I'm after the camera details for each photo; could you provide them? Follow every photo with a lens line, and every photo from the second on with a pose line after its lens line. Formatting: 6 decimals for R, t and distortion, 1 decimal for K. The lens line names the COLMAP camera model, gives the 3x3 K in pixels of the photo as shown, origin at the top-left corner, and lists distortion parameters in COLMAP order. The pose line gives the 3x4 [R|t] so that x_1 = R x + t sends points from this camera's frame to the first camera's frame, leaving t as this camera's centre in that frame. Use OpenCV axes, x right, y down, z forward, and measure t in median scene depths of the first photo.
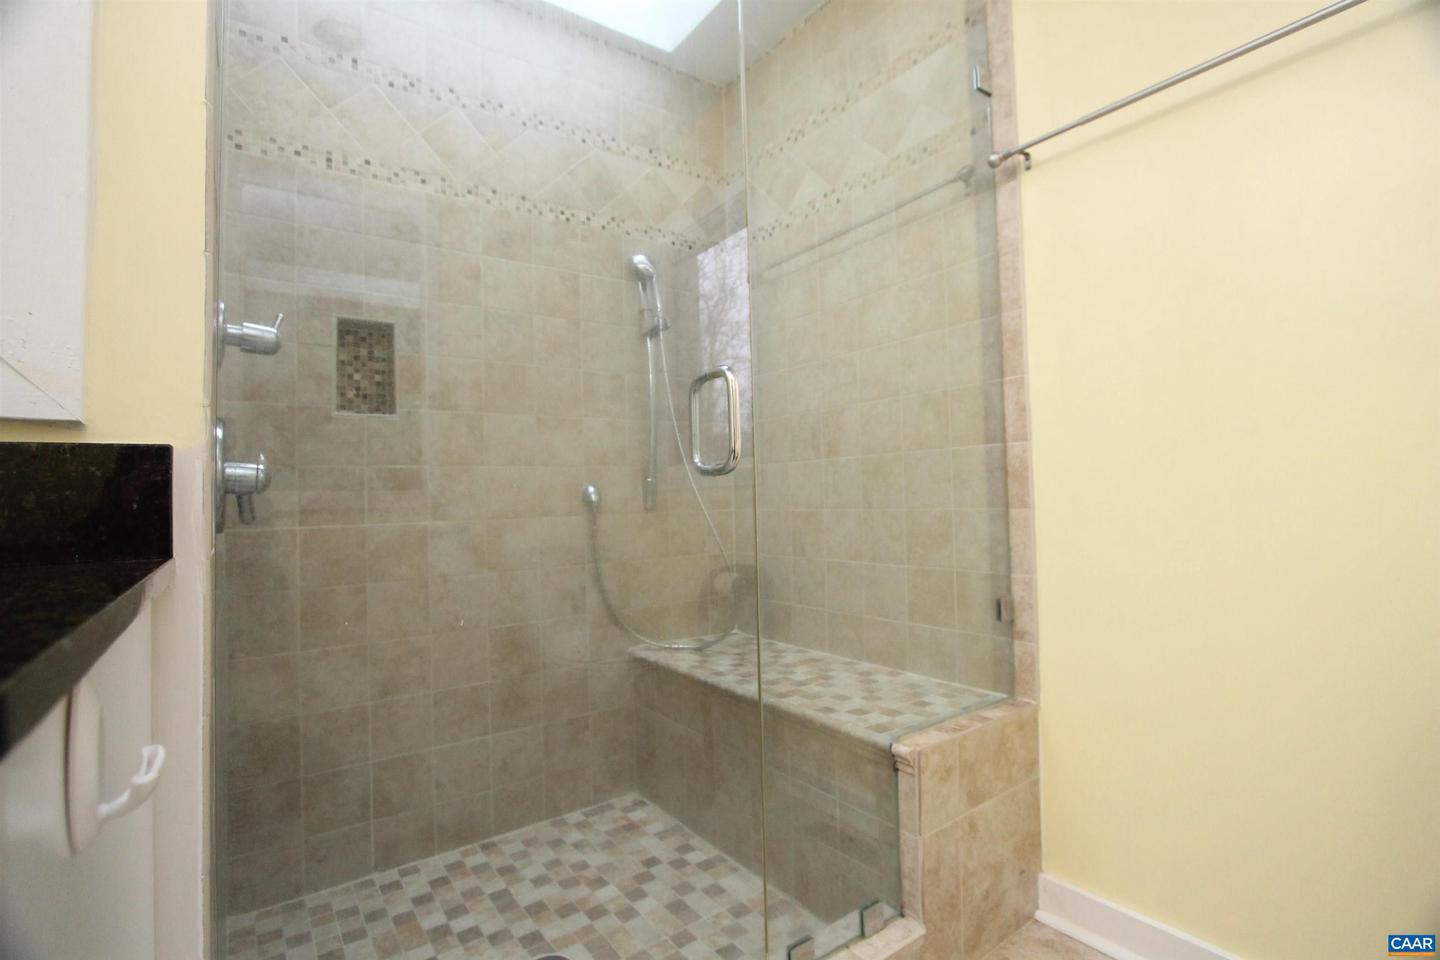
lens RADIAL K [[672.3, 0, 719.9], [0, 672.3, 481.7], [0, 0, 1]] dist [-0.015754, 0.001207]
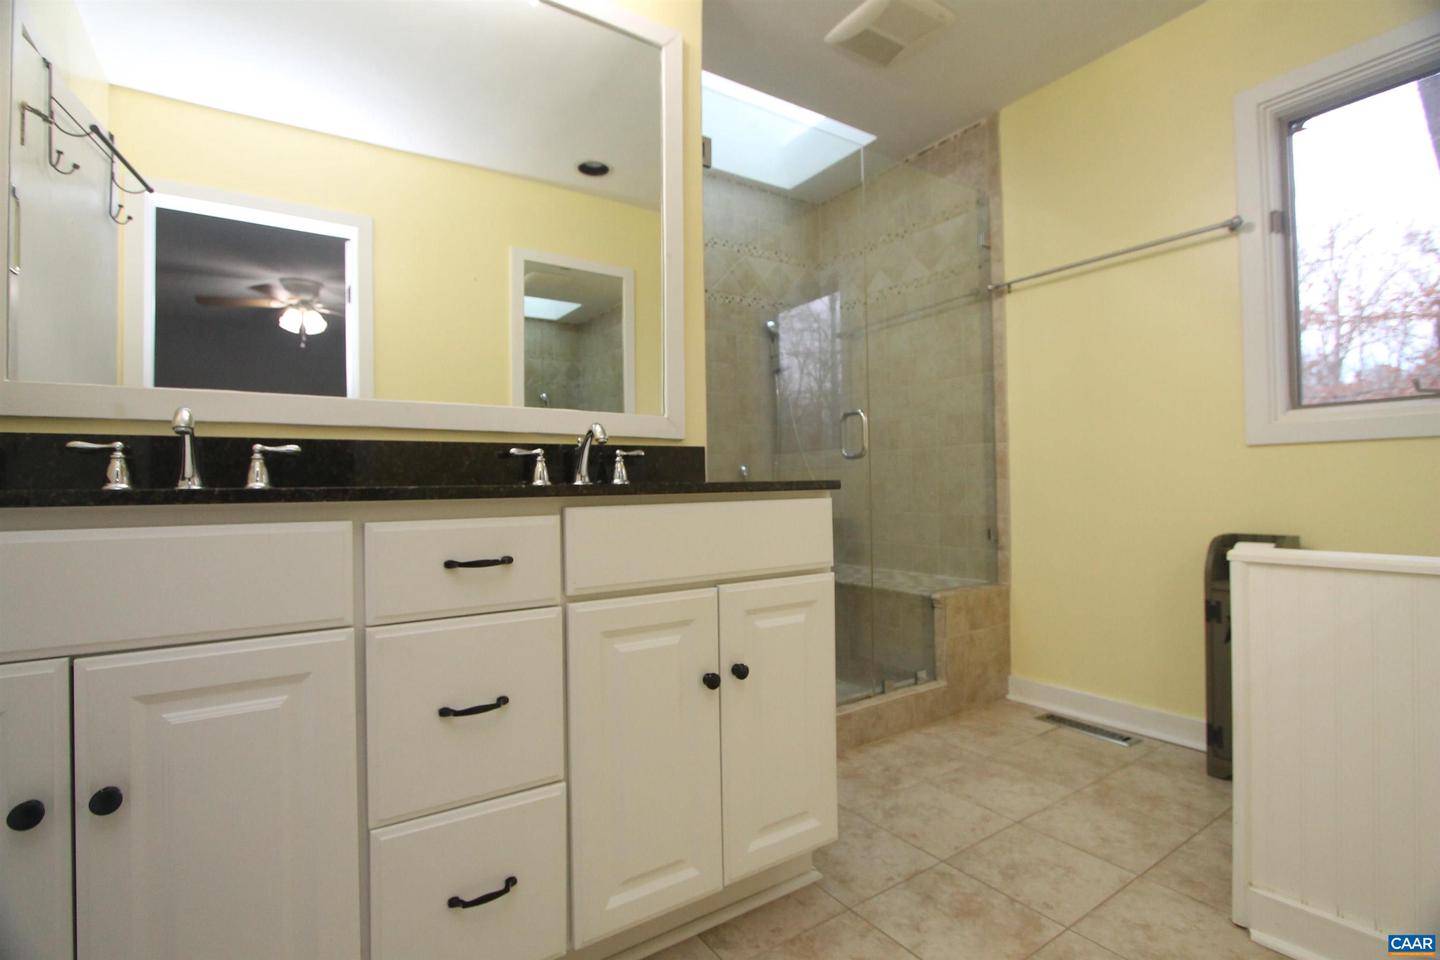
lens RADIAL K [[672.3, 0, 719.2], [0, 672.3, 478.6], [0, 0, 1]] dist [-0.015754, 0.001207]
pose [[0.999281, 0.008727, -0.036890, -0.249059], [-0.008168, 0.999850, 0.015263, 0.016630], [0.037018, -0.014951, 0.999203, -0.833187]]
